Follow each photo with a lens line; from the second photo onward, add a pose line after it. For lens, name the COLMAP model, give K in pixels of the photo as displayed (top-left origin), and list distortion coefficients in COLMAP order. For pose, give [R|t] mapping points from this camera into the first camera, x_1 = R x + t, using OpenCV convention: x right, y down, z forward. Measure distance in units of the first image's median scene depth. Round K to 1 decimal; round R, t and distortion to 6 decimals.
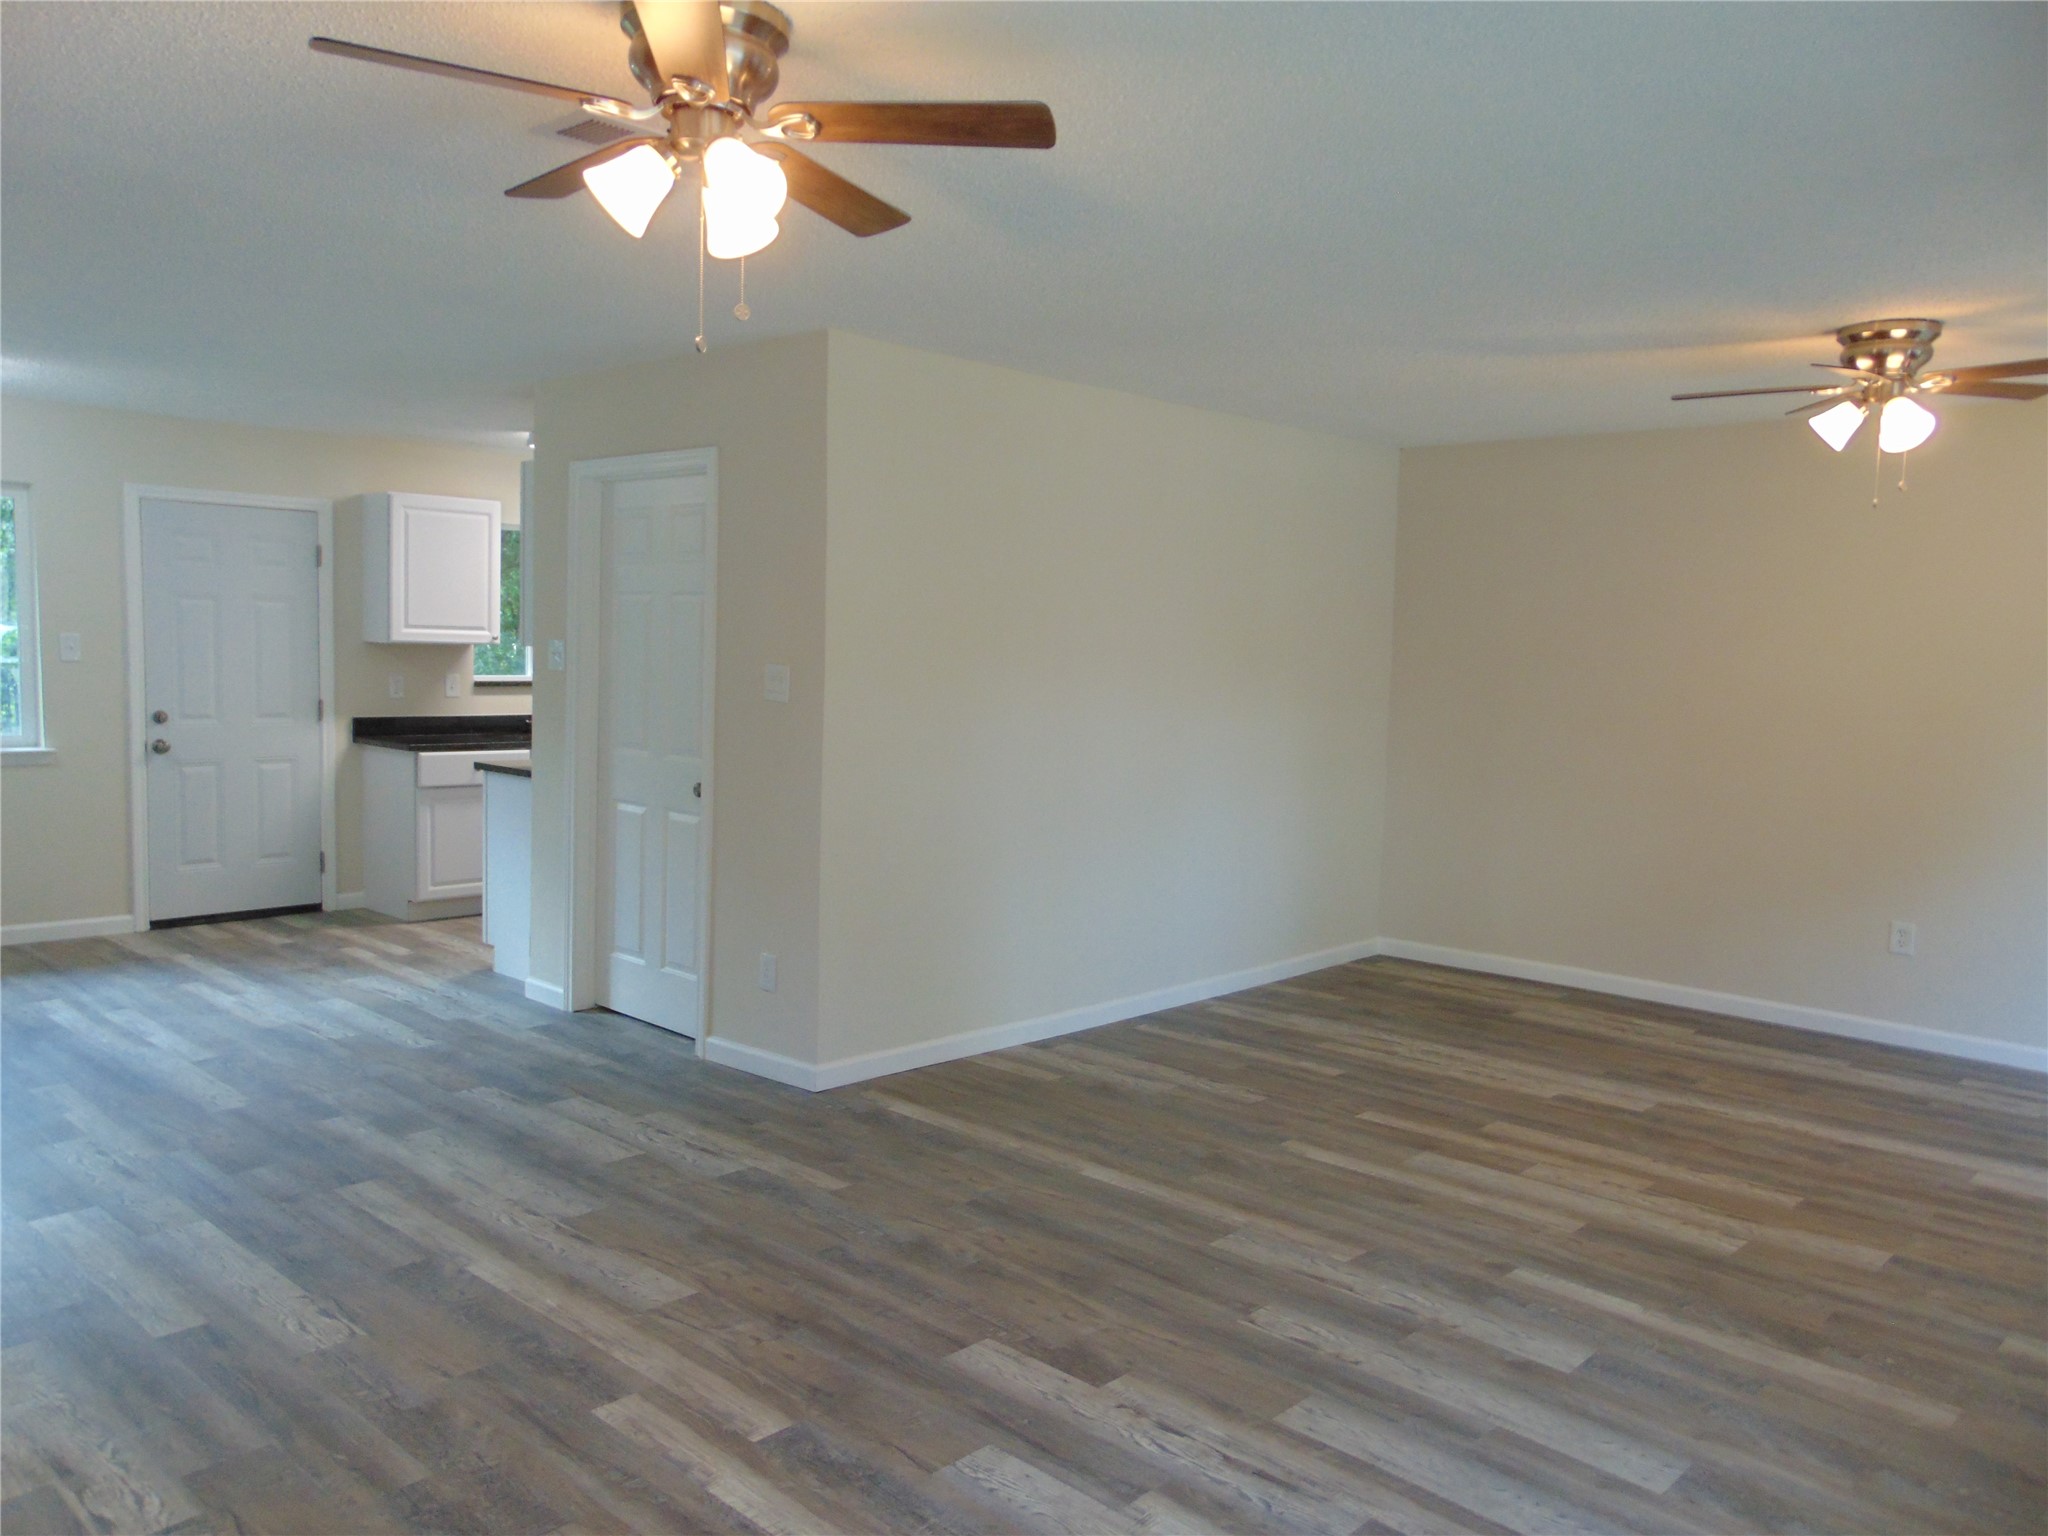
lens RADIAL K [[1546.1, 0, 1024.0], [0, 1546.1, 768.0], [0, 0, 1]] dist [-0.030444, 0.083976]
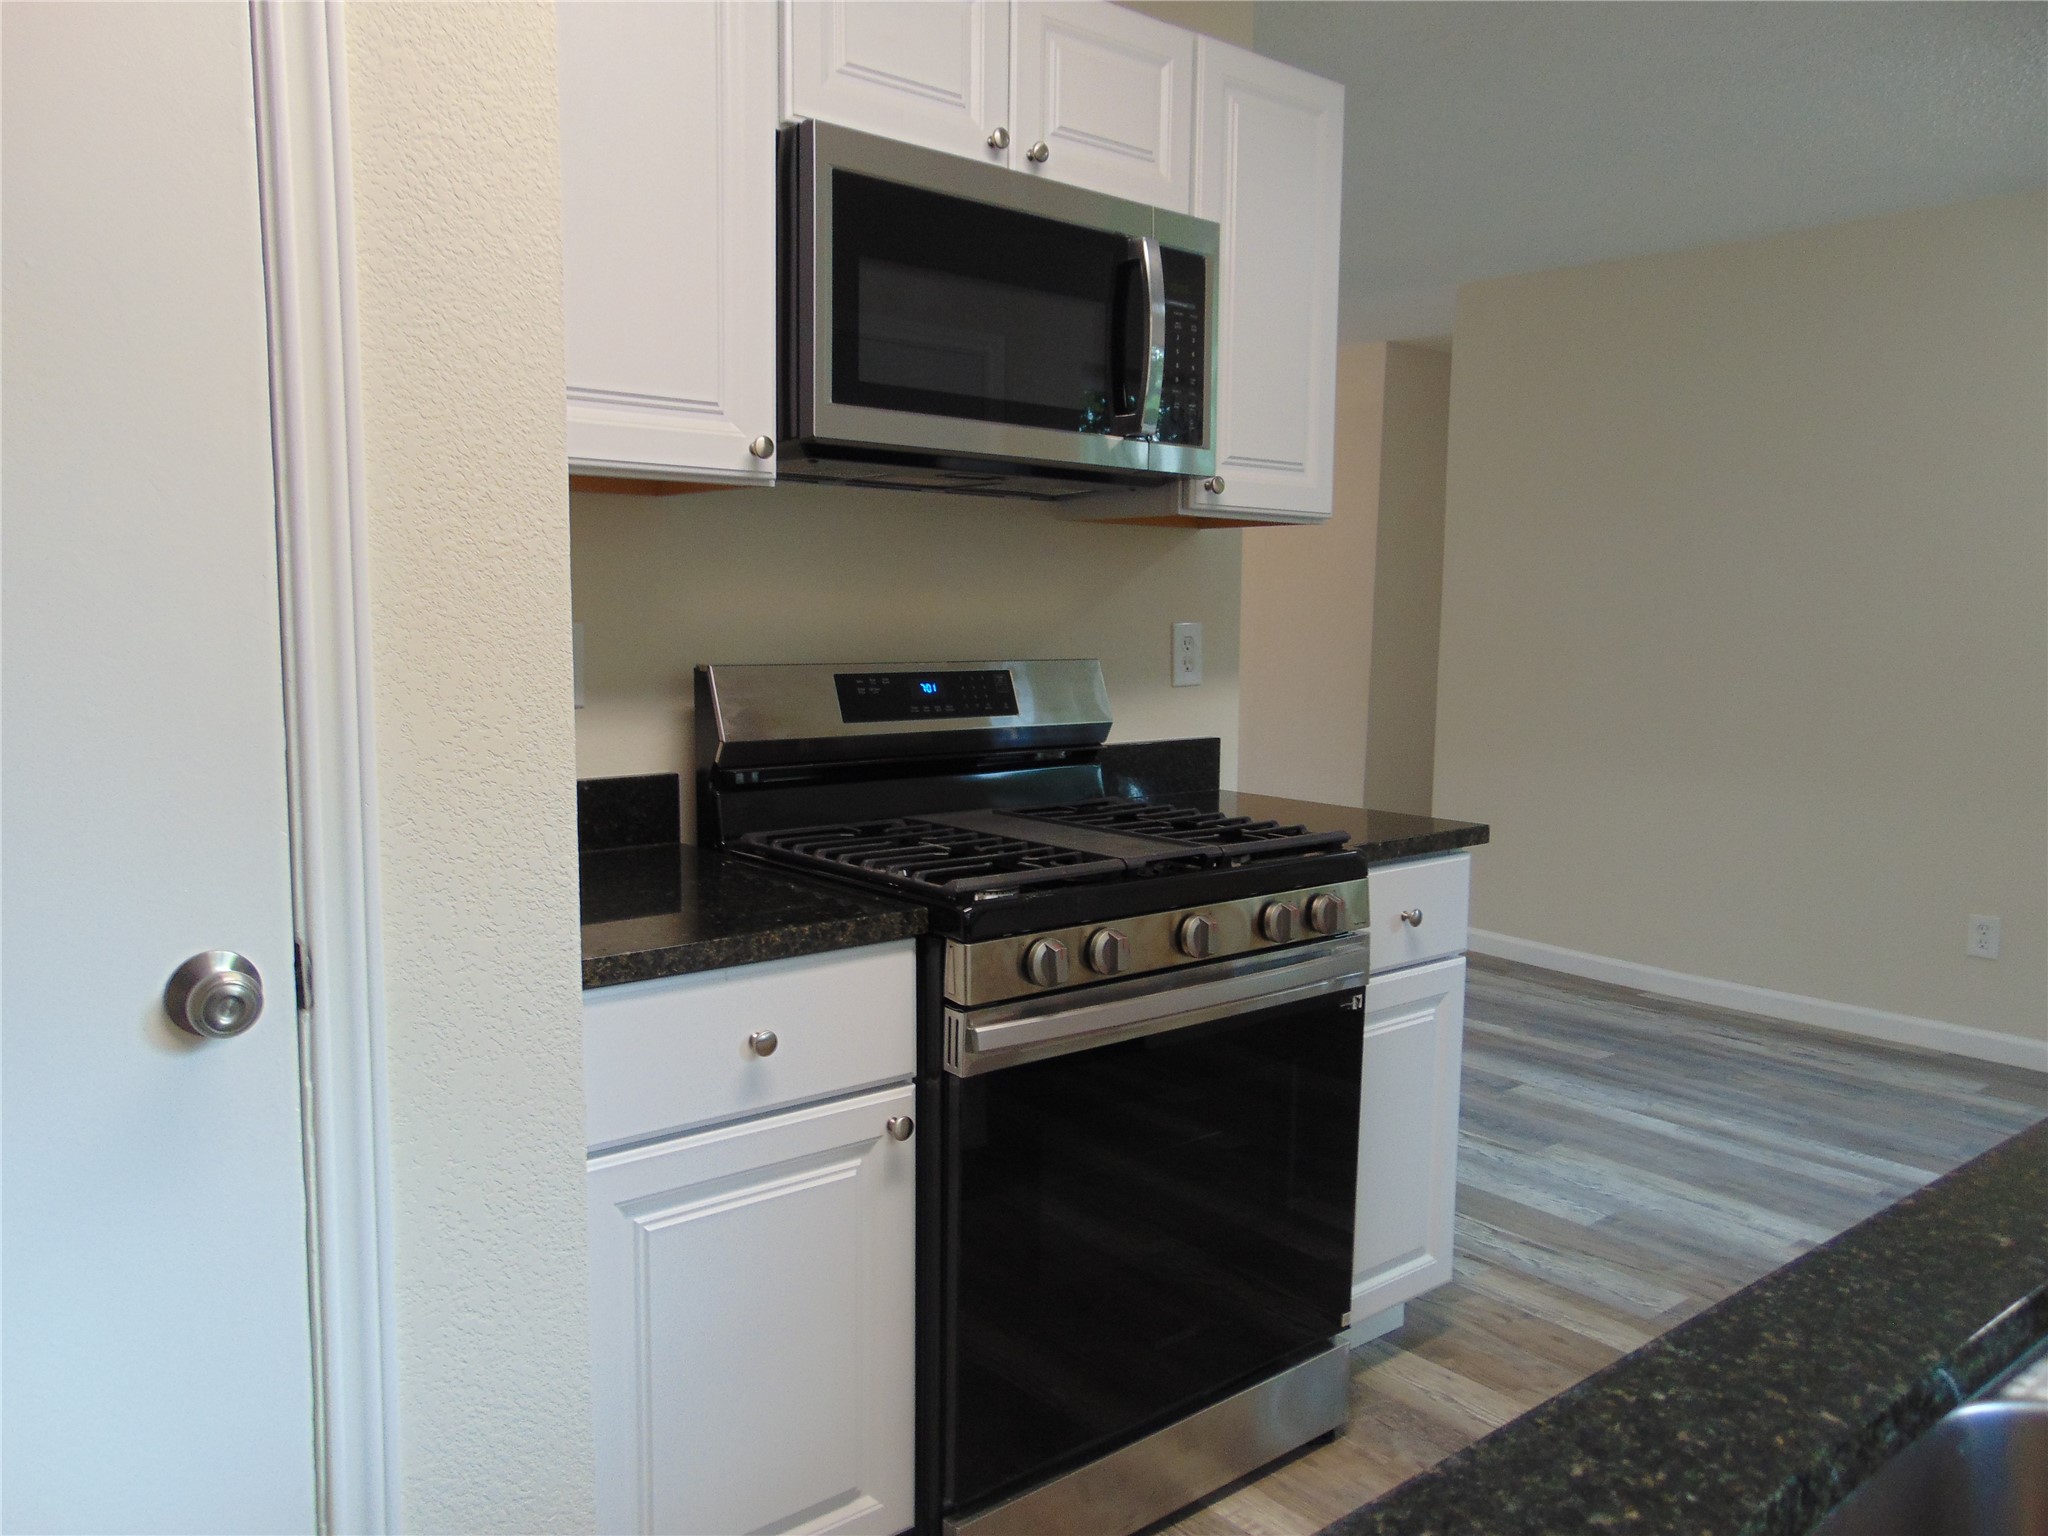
lens RADIAL K [[1546.1, 0, 1024.0], [0, 1546.1, 768.0], [0, 0, 1]] dist [-0.030444, 0.083976]
pose [[-0.992396, -0.049162, 0.112840, -0.429653], [-0.027471, 0.982111, 0.186286, -0.130543], [-0.119979, 0.181770, -0.975994, 2.093109]]
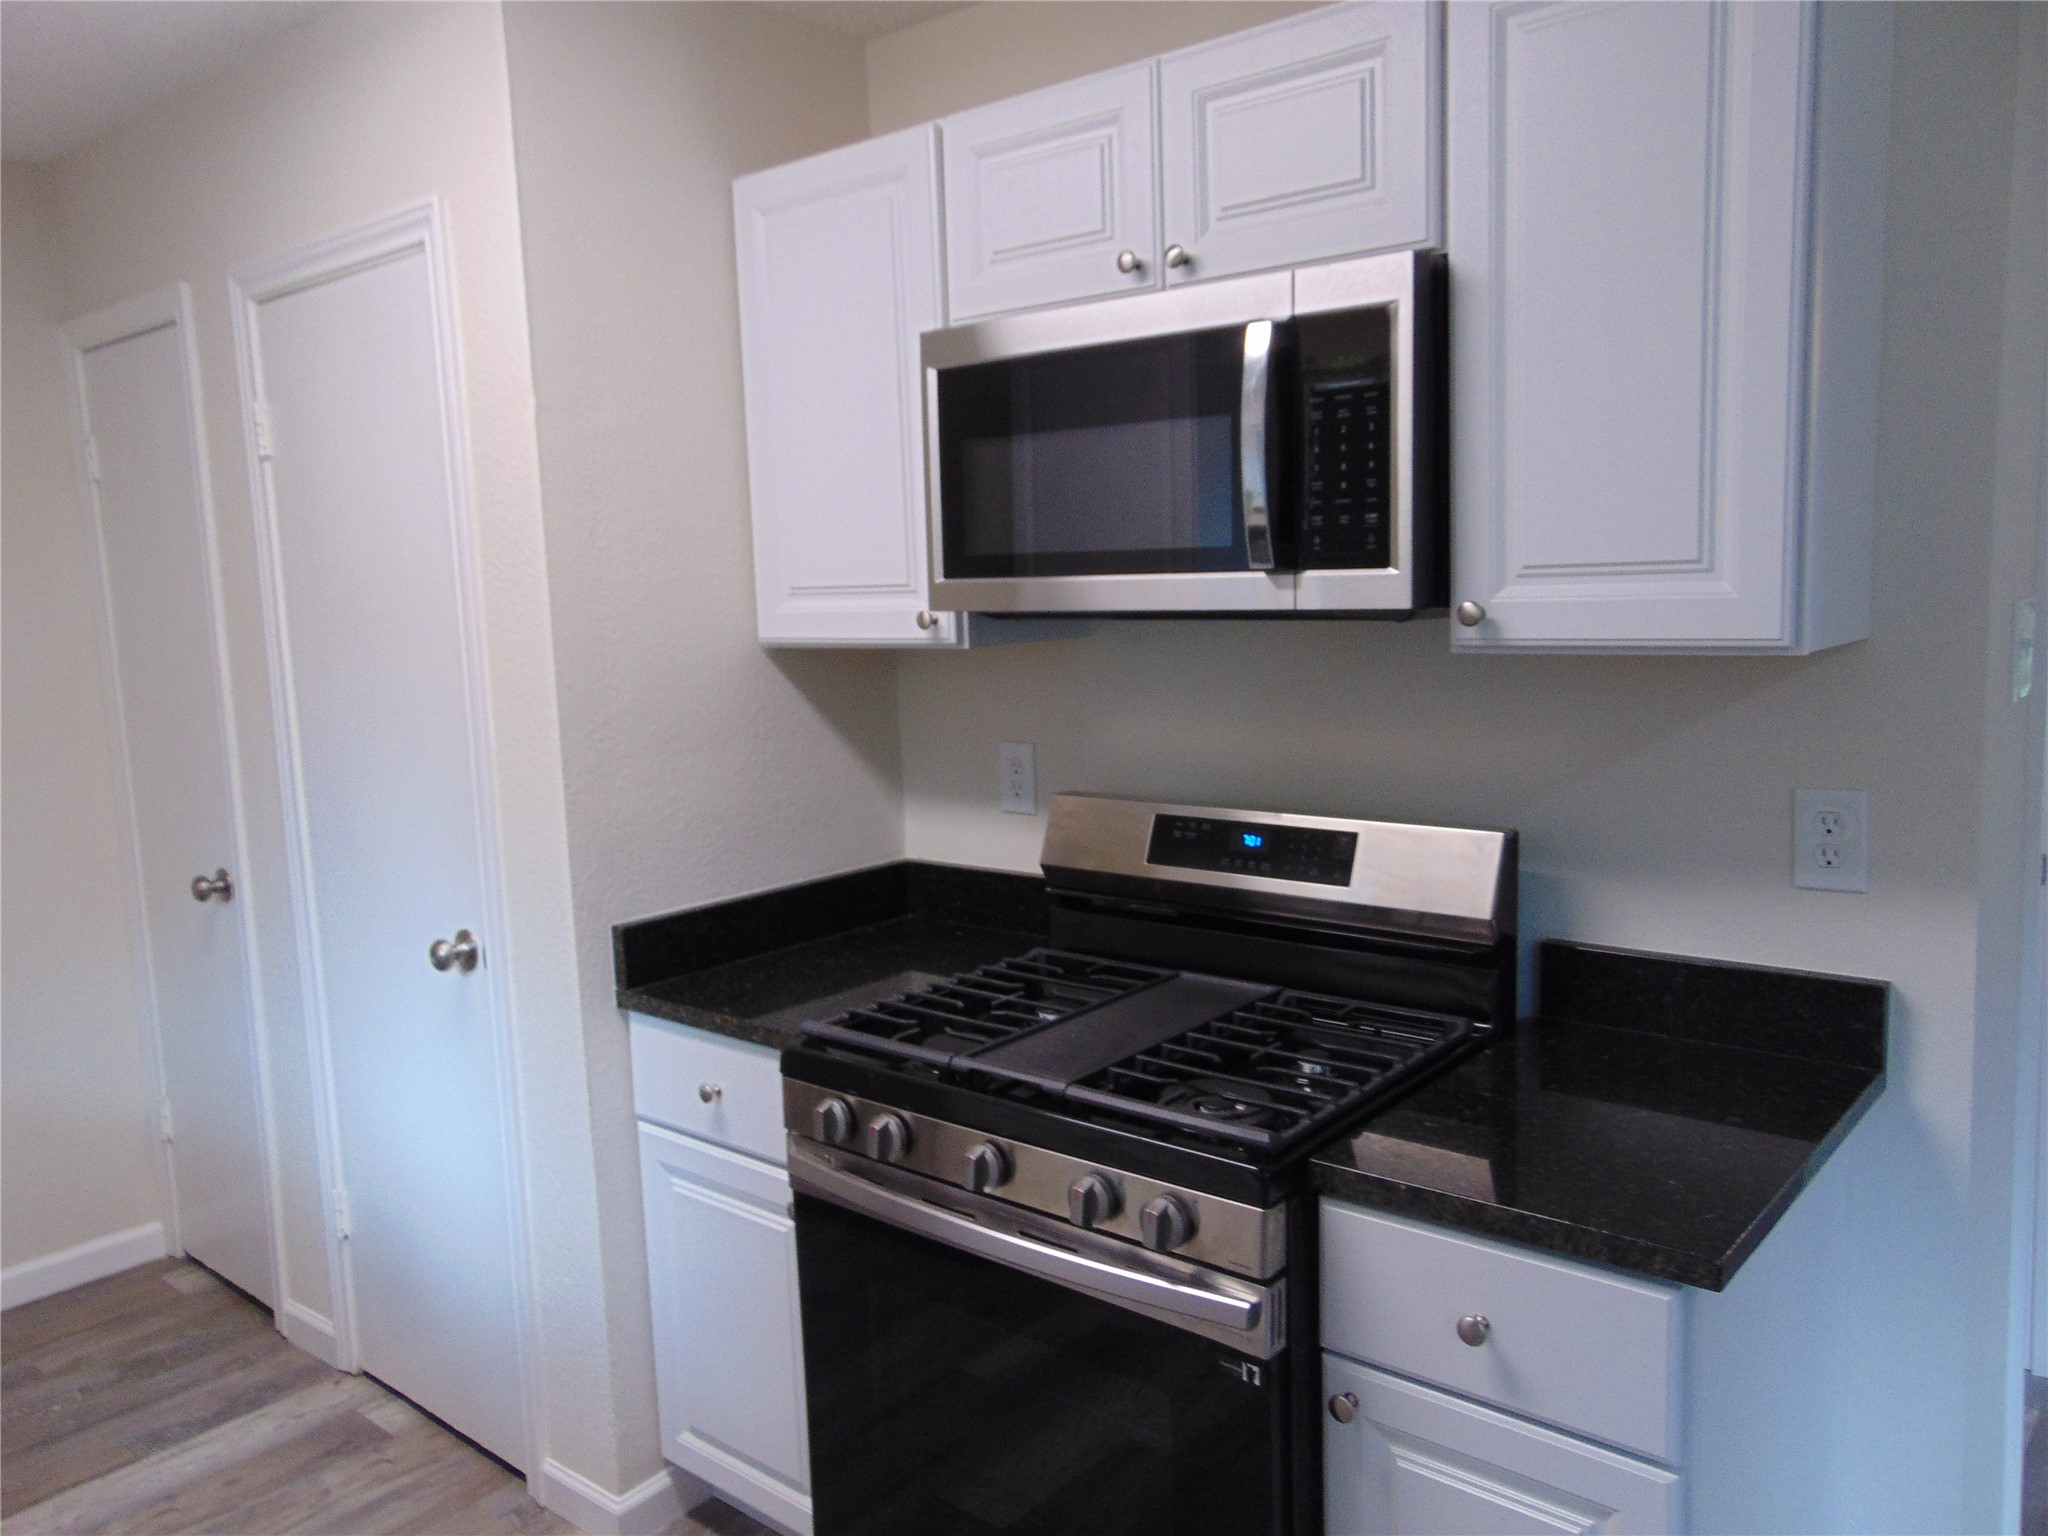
lens RADIAL K [[1539.6, 0, 1019.1], [0, 1539.6, 769.5], [0, 0, 1]] dist [-0.029594, 0.069256]
pose [[-0.050912, -0.154660, 0.986655, -0.815978], [0.116971, 0.980213, 0.159686, -0.165965], [-0.991829, 0.123540, -0.031814, 1.643716]]
